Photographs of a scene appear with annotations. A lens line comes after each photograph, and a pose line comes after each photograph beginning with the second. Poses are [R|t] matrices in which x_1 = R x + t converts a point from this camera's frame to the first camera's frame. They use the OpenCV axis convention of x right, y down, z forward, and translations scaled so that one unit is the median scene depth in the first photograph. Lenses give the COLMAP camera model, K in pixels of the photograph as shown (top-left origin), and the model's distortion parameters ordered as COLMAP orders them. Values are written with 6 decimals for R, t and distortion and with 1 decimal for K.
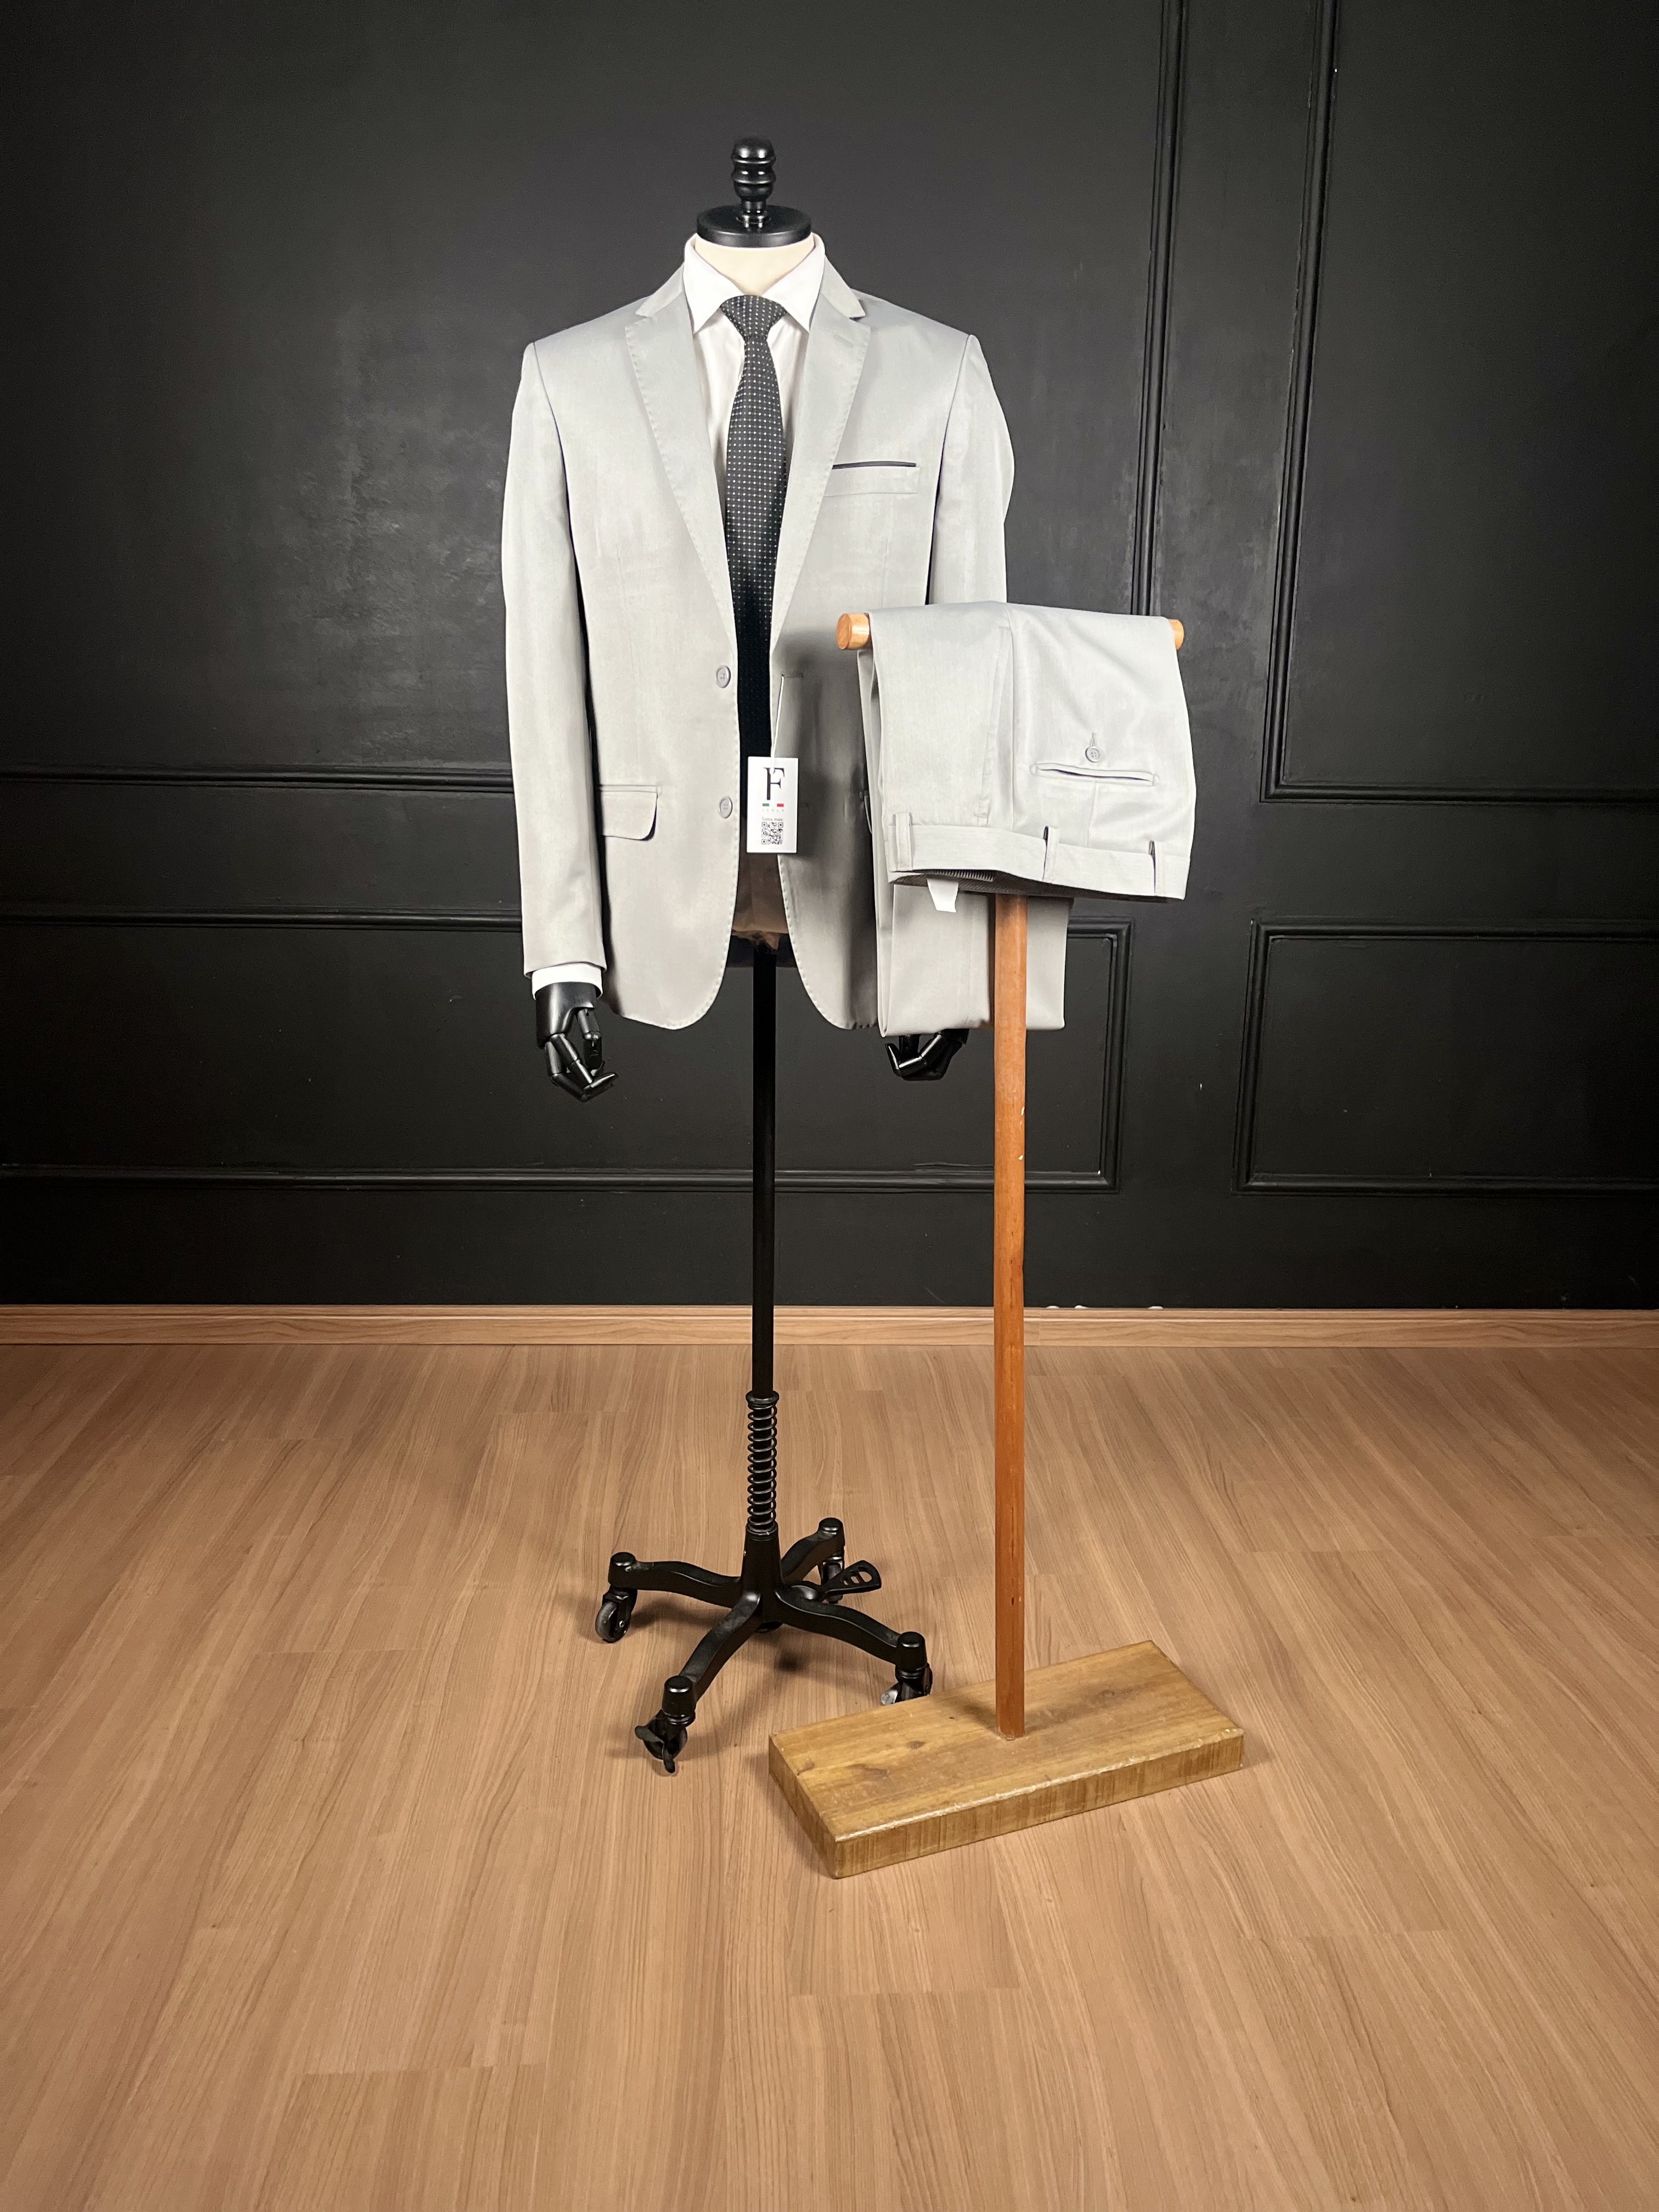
lens RADIAL K [[1684.8, 0, 860.0], [0, 1684.8, 1142.8], [0, 0, 1]] dist [0.051254, -0.074119]
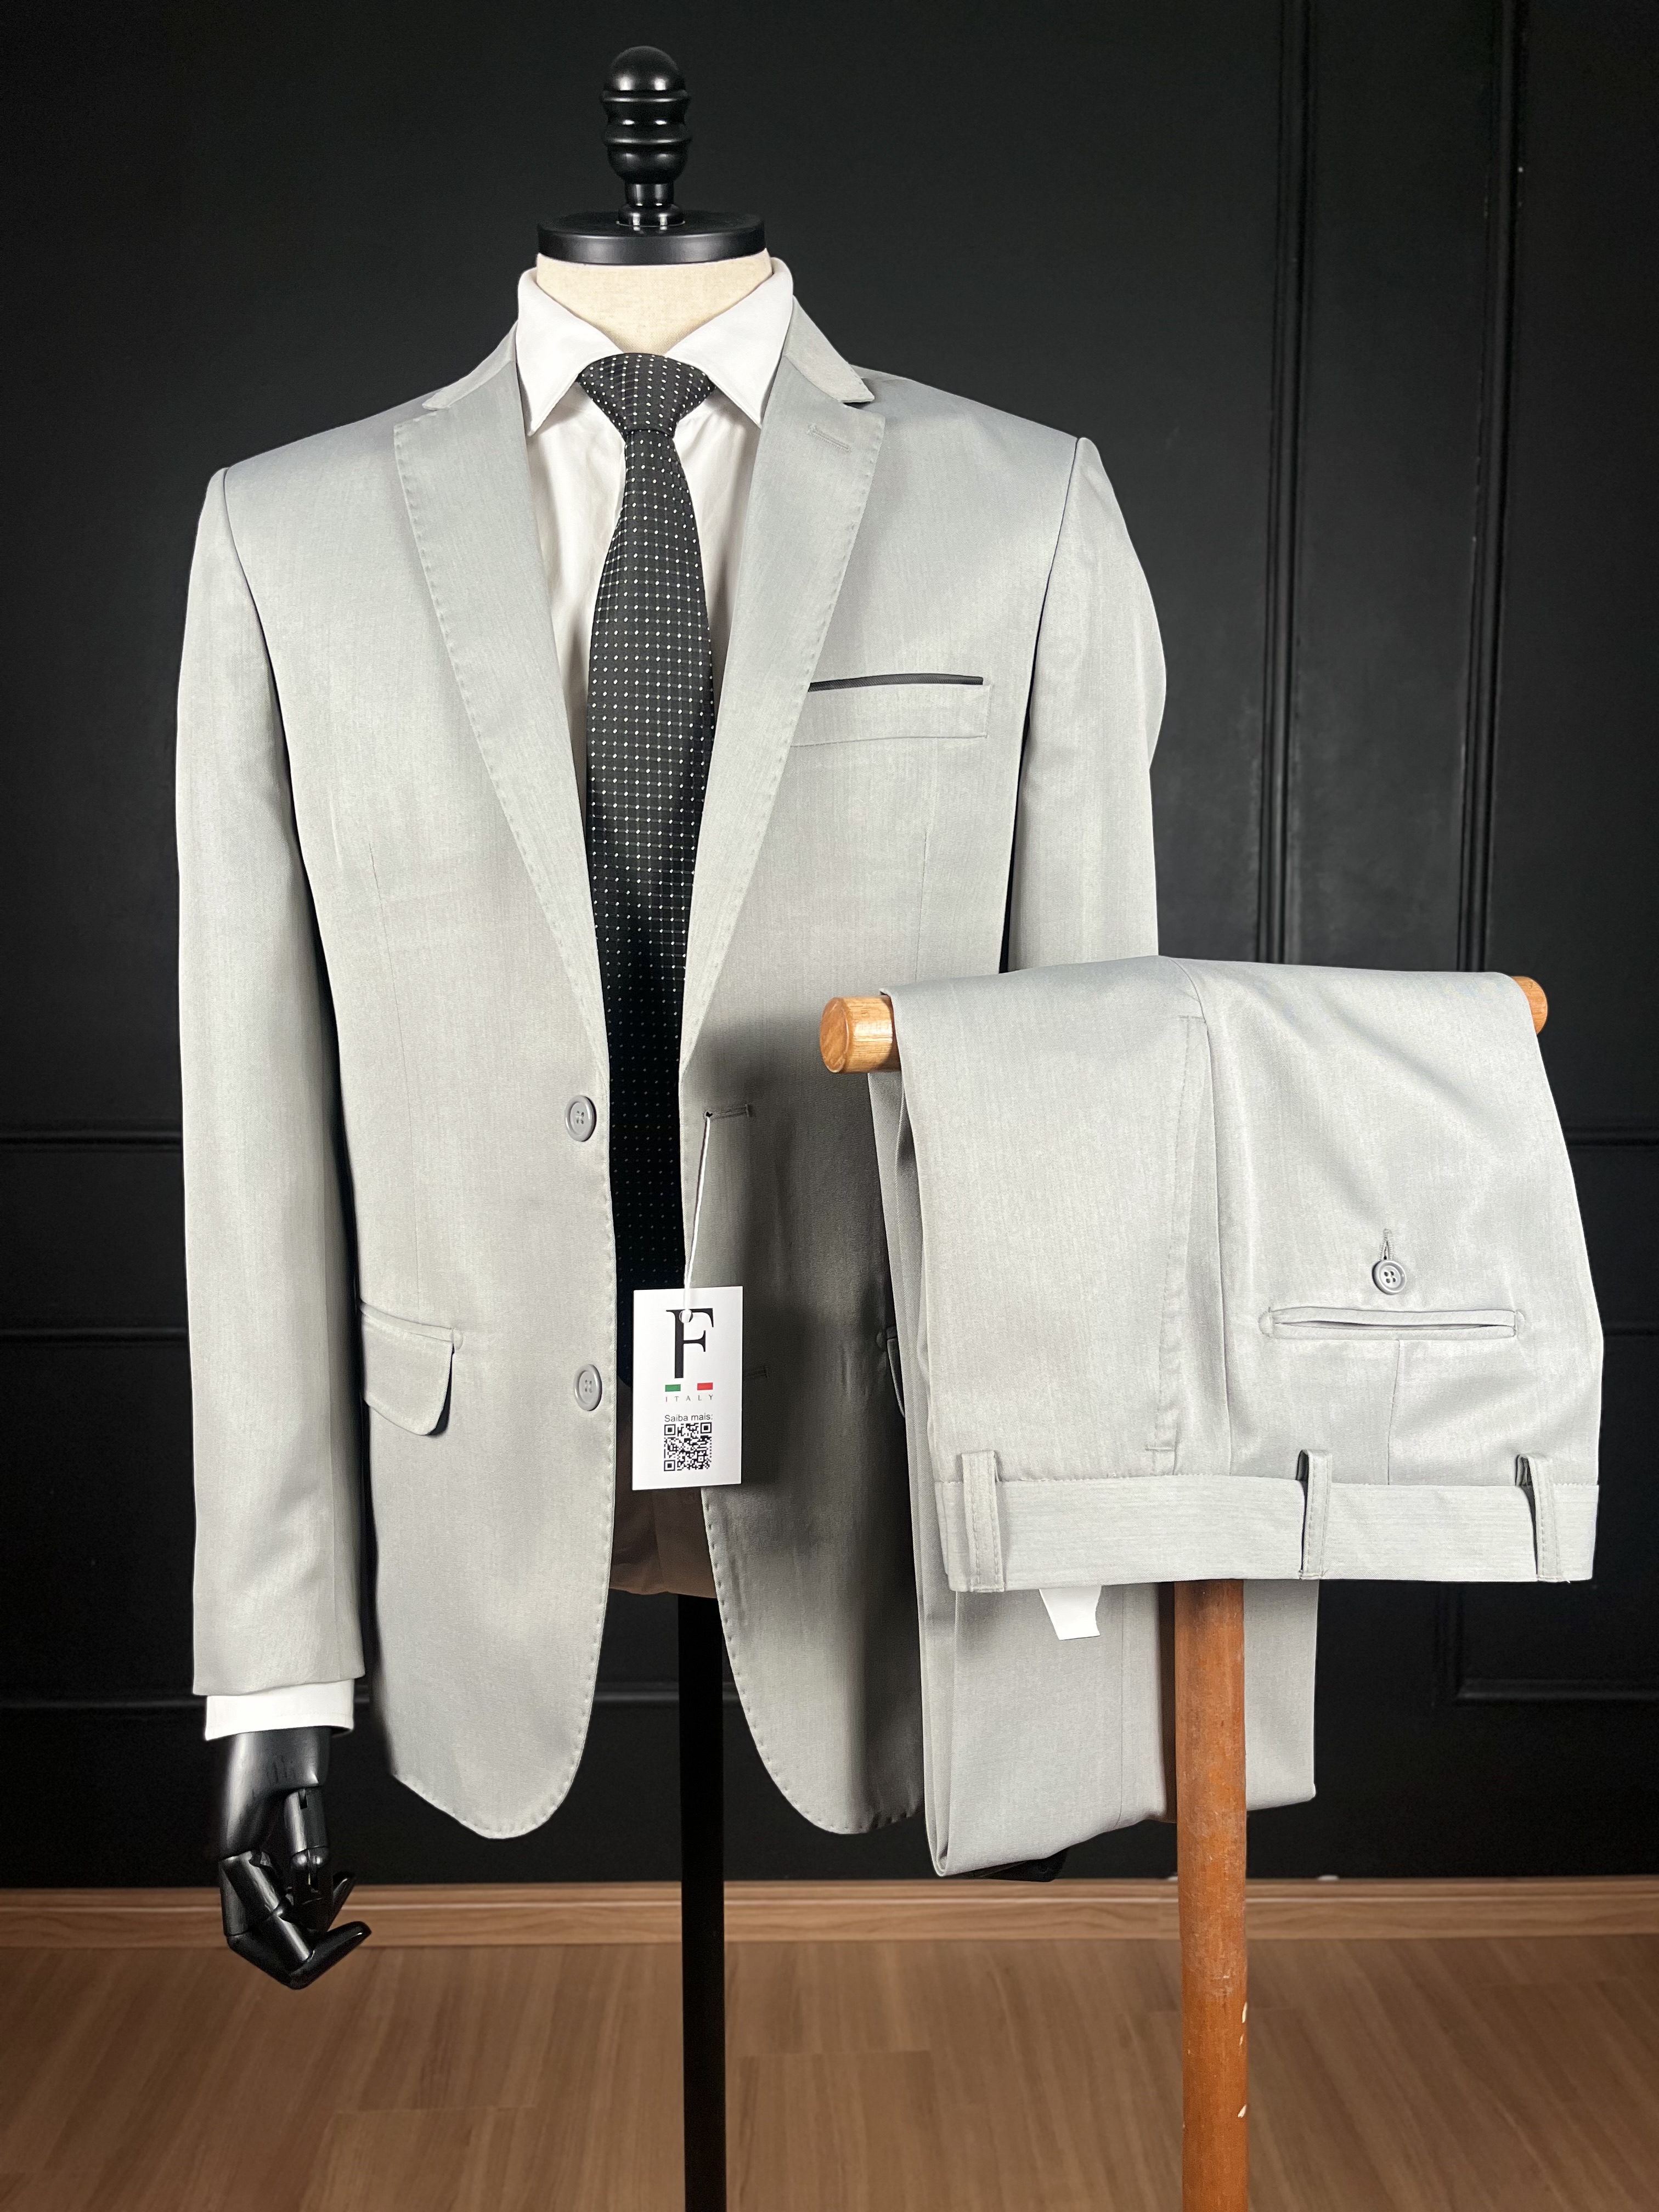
lens RADIAL K [[1684.8, 0, 860.0], [0, 1684.8, 1142.8], [0, 0, 1]] dist [0.051254, -0.074119]
pose [[0.999778, -0.015022, -0.014758, 0.002901], [0.012943, 0.991150, -0.132111, -0.201644], [0.016612, 0.131891, 0.991125, 0.527731]]
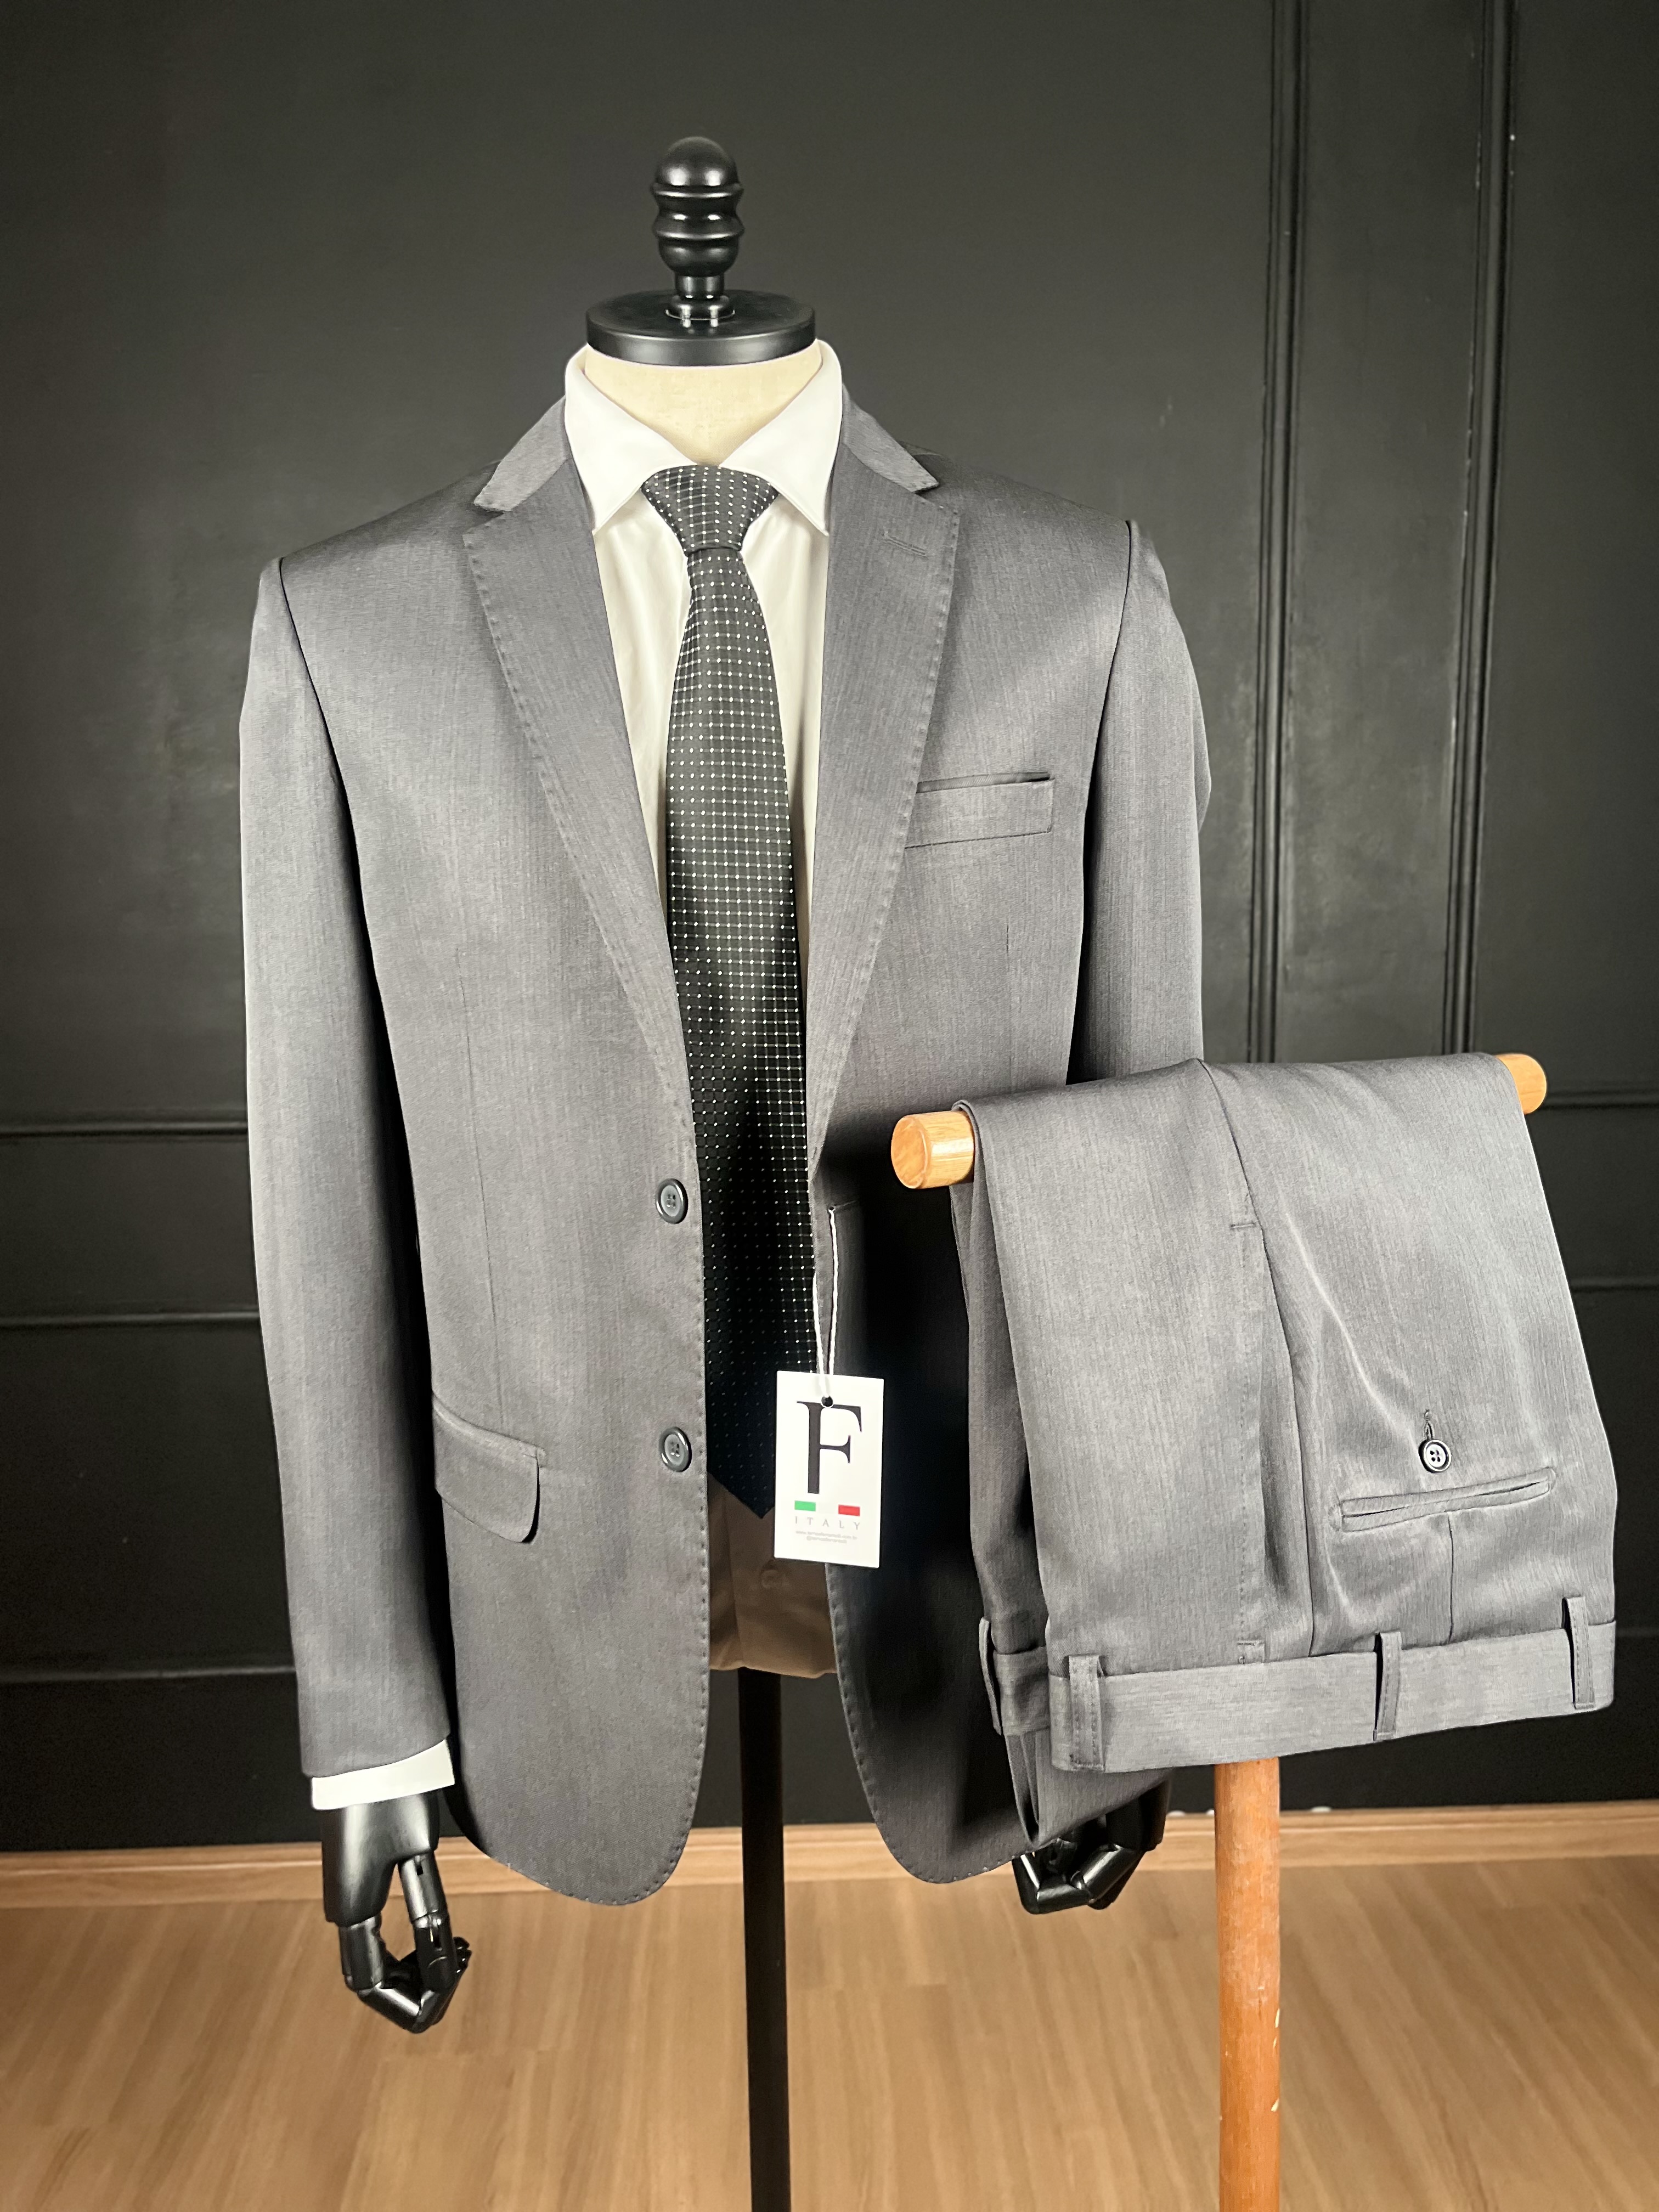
lens RADIAL K [[1672.0, 0, 850.2], [0, 1672.0, 1136.1], [0, 0, 1]] dist [0.052589, -0.069843]
pose [[0.999514, -0.031142, -0.001280, -0.024607], [0.030932, 0.996136, -0.082195, -0.249336], [0.003835, 0.082115, 0.996615, 0.504630]]
